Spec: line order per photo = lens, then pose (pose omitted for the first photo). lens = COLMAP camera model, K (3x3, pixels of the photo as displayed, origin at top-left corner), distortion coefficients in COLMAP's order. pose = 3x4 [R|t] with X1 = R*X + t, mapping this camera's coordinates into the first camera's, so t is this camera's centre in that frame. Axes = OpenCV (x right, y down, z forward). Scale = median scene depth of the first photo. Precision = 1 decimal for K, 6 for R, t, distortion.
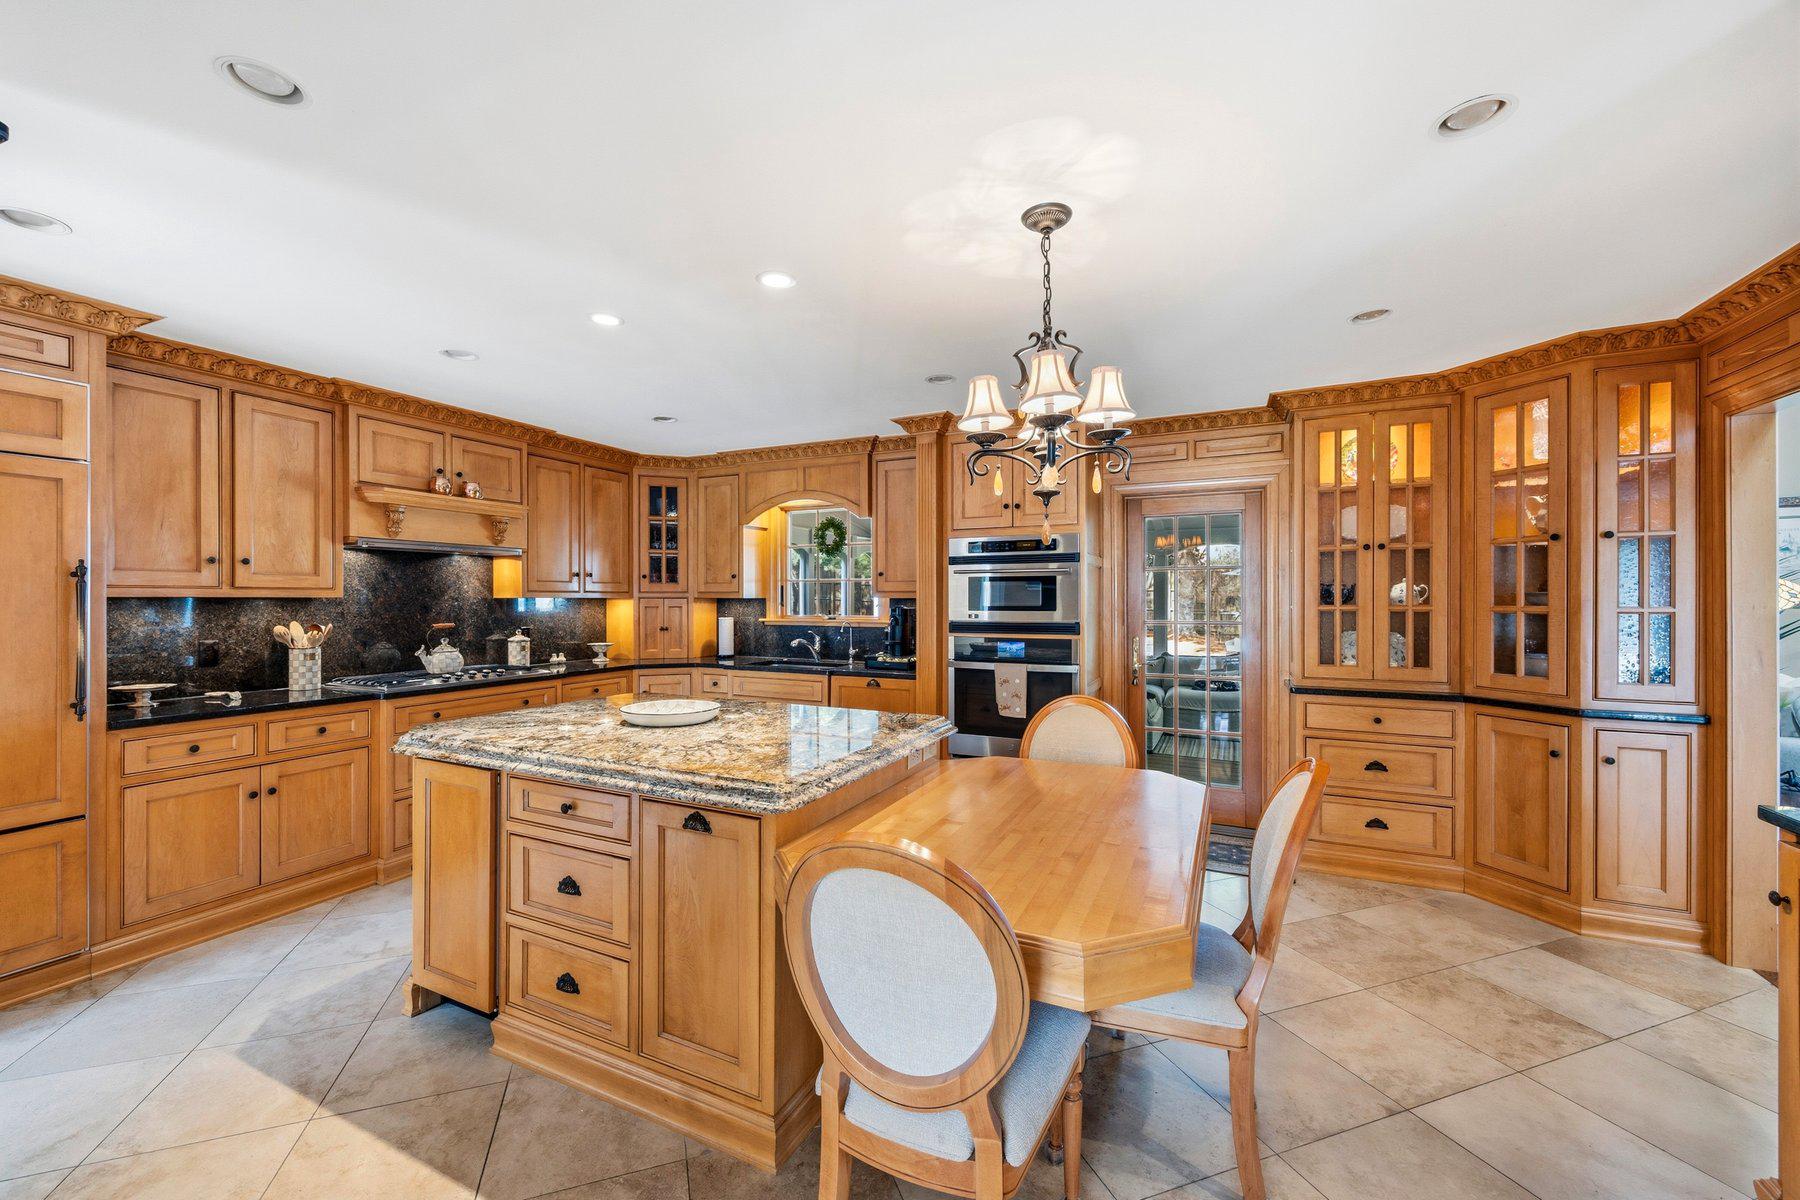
lens RADIAL K [[697.8, 0, 894.9], [0, 697.8, 600.0], [0, 0, 1]] dist [0.011056, -0.000006]
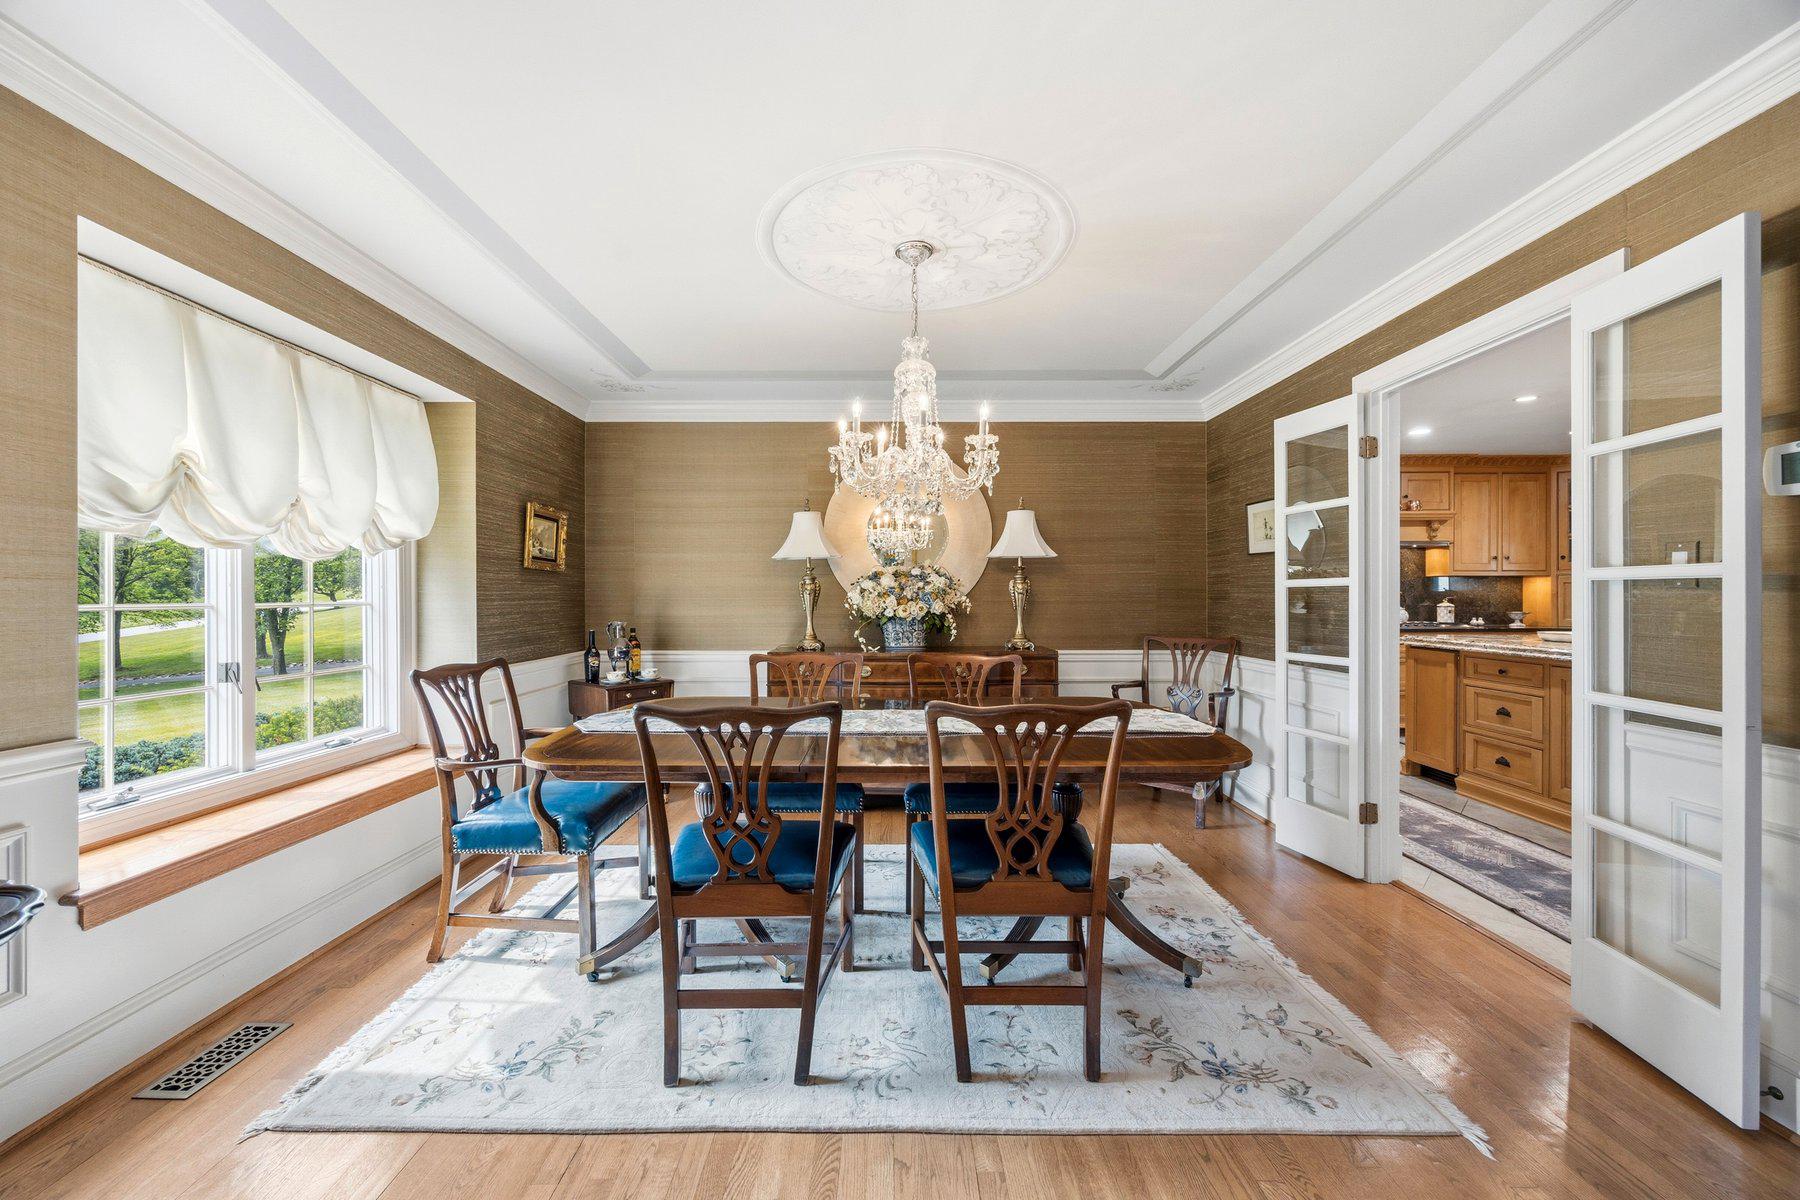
lens RADIAL K [[697.8, 0, 894.9], [0, 697.8, 600.0], [0, 0, 1]] dist [0.011056, -0.000006]
pose [[0.441187, 0.003884, -0.897407, 0.248574], [0.000415, 0.999990, 0.004532, 0.038892], [0.897415, -0.002372, 0.441181, -0.631599]]
